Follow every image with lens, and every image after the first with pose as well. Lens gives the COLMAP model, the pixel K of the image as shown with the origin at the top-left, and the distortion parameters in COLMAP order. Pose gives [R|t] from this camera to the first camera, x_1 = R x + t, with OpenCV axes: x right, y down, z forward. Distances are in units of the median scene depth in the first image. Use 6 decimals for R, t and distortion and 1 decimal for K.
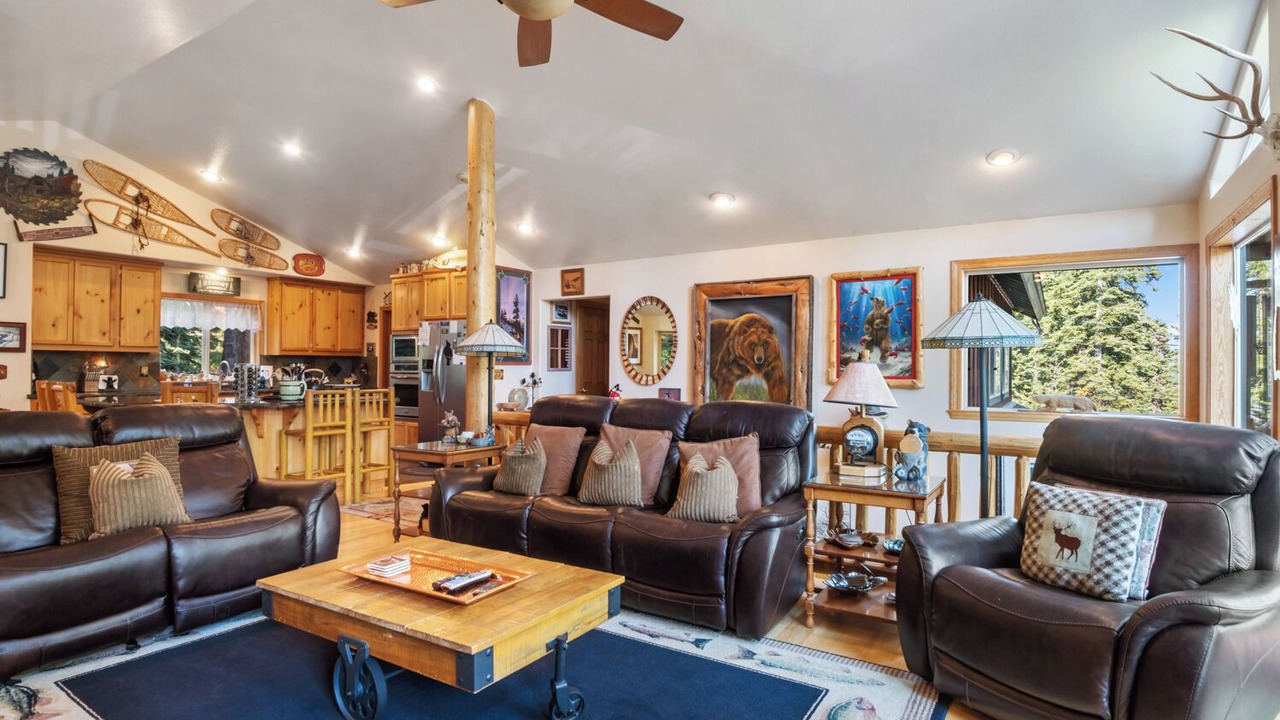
lens RADIAL K [[653.1, 0, 651.8], [0, 653.1, 364.4], [0, 0, 1]] dist [-0.019788, -0.007372]
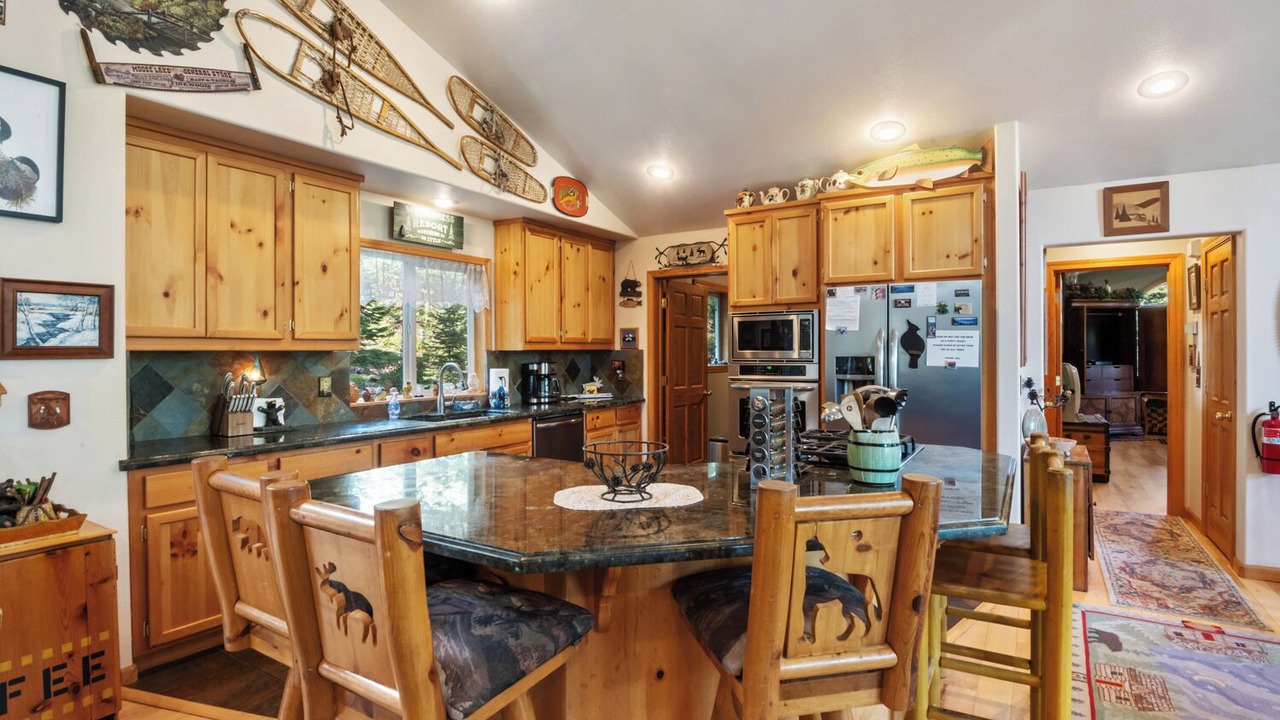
lens RADIAL K [[620.9, 0, 646.2], [0, 620.9, 354.1], [0, 0, 1]] dist [-0.008681, -0.011915]
pose [[0.999904, -0.012131, -0.006676, -0.572750], [0.012192, 0.999884, 0.009129, -0.018651], [0.006564, -0.009209, 0.999936, 0.545306]]
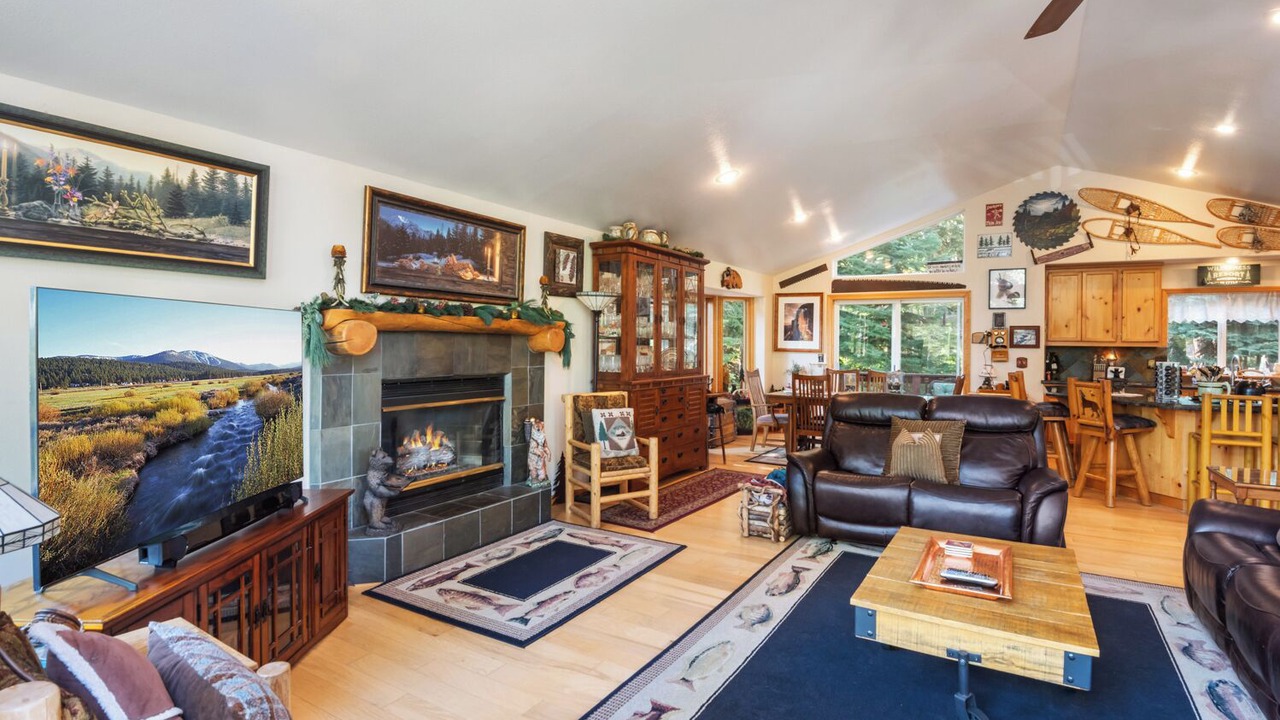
lens RADIAL K [[626.6, 0, 651.5], [0, 626.6, 342.2], [0, 0, 1]] dist [-0.002832, -0.014071]
pose [[0.020348, -0.004500, -0.999783, 0.262105], [-0.002913, 0.999985, -0.004560, -0.020674], [0.999789, 0.003005, 0.020335, 0.150964]]
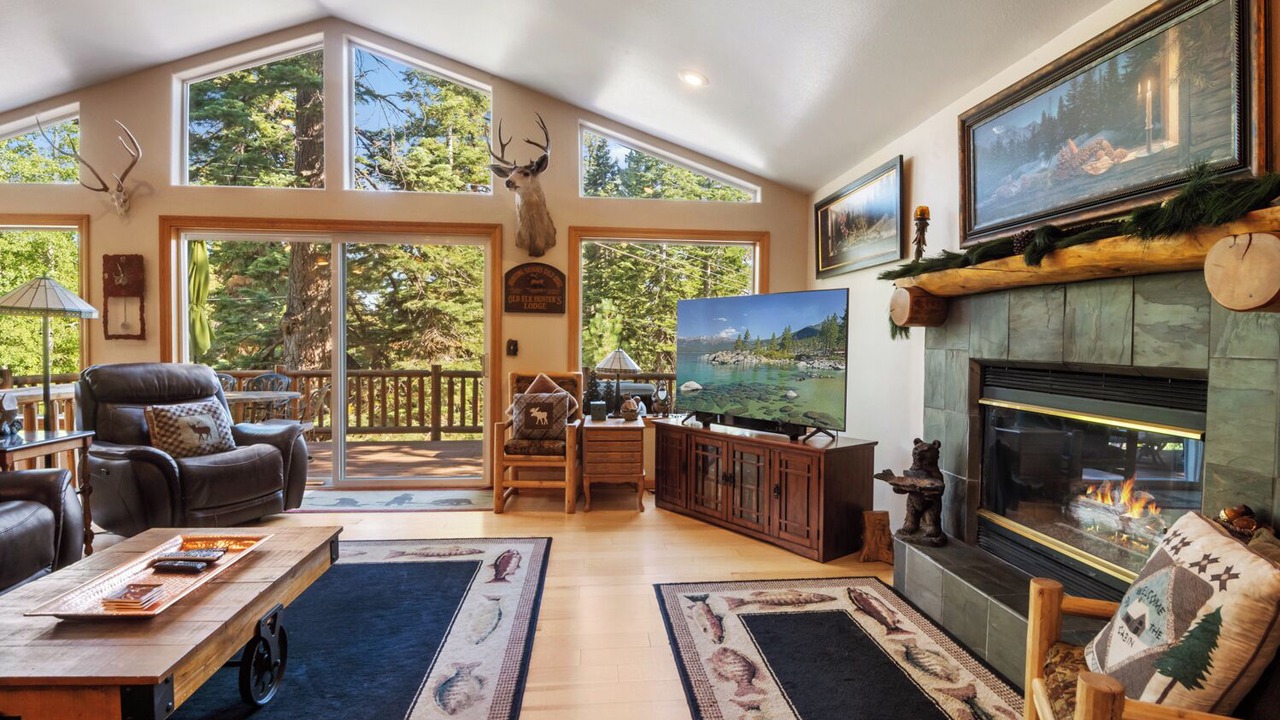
lens RADIAL K [[626.6, 0, 644.1], [0, 626.6, 353.4], [0, 0, 1]] dist [-0.002832, -0.014071]
pose [[-0.601424, -0.029108, 0.798400, -0.486133], [-0.015334, 0.999573, 0.024892, -0.000543], [-0.798783, 0.002728, -0.601613, 0.348456]]
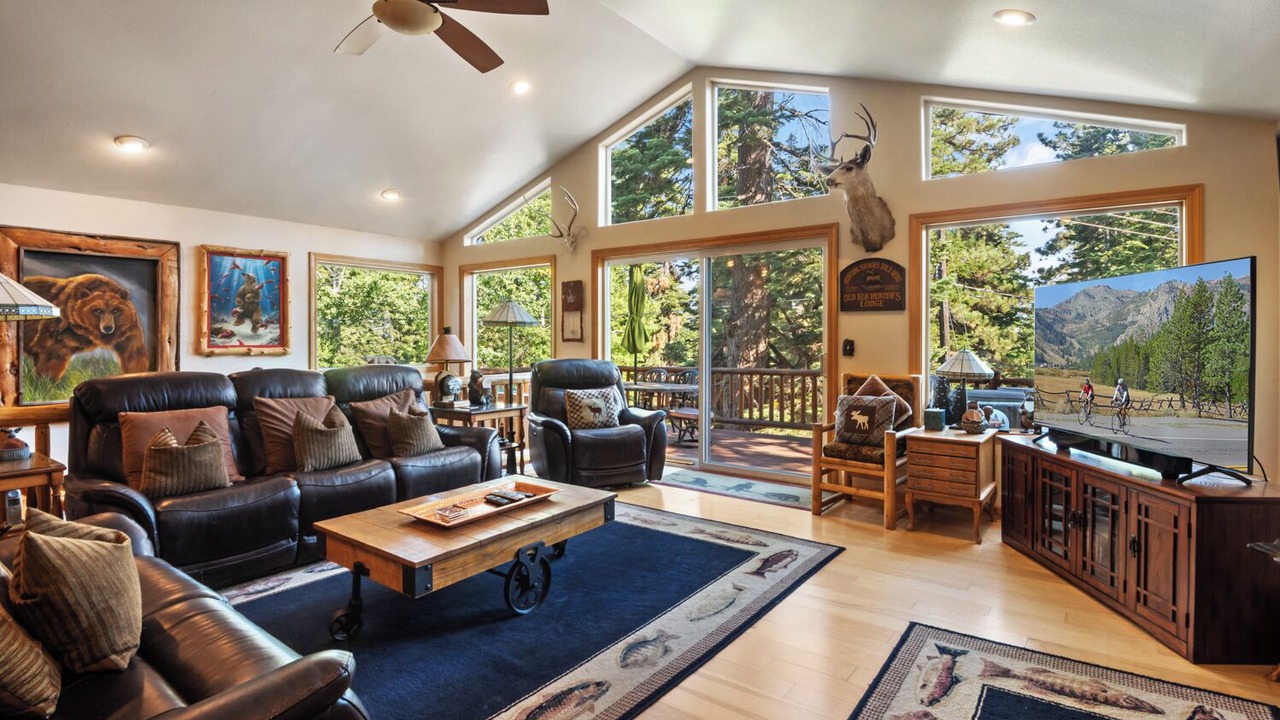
lens RADIAL K [[620.9, 0, 639.9], [0, 620.9, 341.0], [0, 0, 1]] dist [-0.008681, -0.011915]
pose [[0.089488, -0.009249, 0.995945, -0.529795], [-0.002244, 0.999952, 0.009488, -0.000654], [-0.995985, -0.003084, 0.089463, 0.208886]]
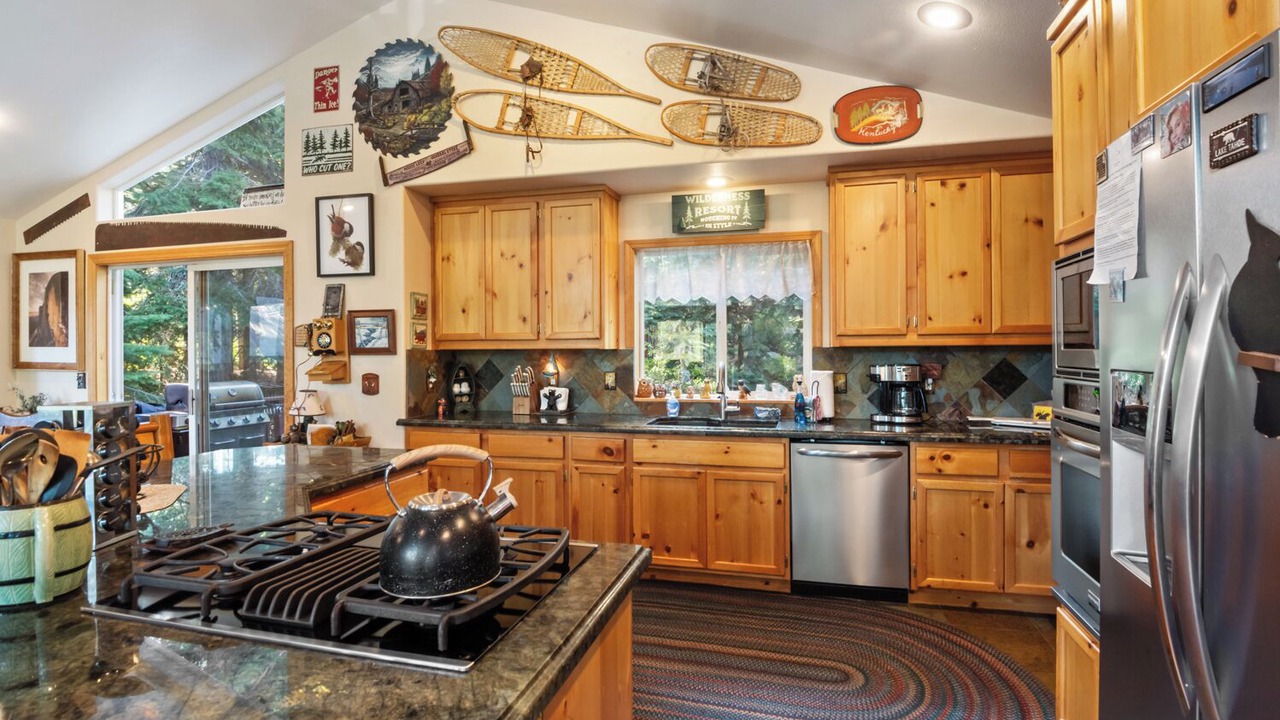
lens RADIAL K [[626.6, 0, 639.6], [0, 626.6, 352.3], [0, 0, 1]] dist [-0.002832, -0.014071]
pose [[0.288138, -0.003392, -0.957583, -0.262432], [0.012768, 0.999918, 0.000300, -0.016332], [0.957504, -0.012313, 0.288158, 0.942707]]
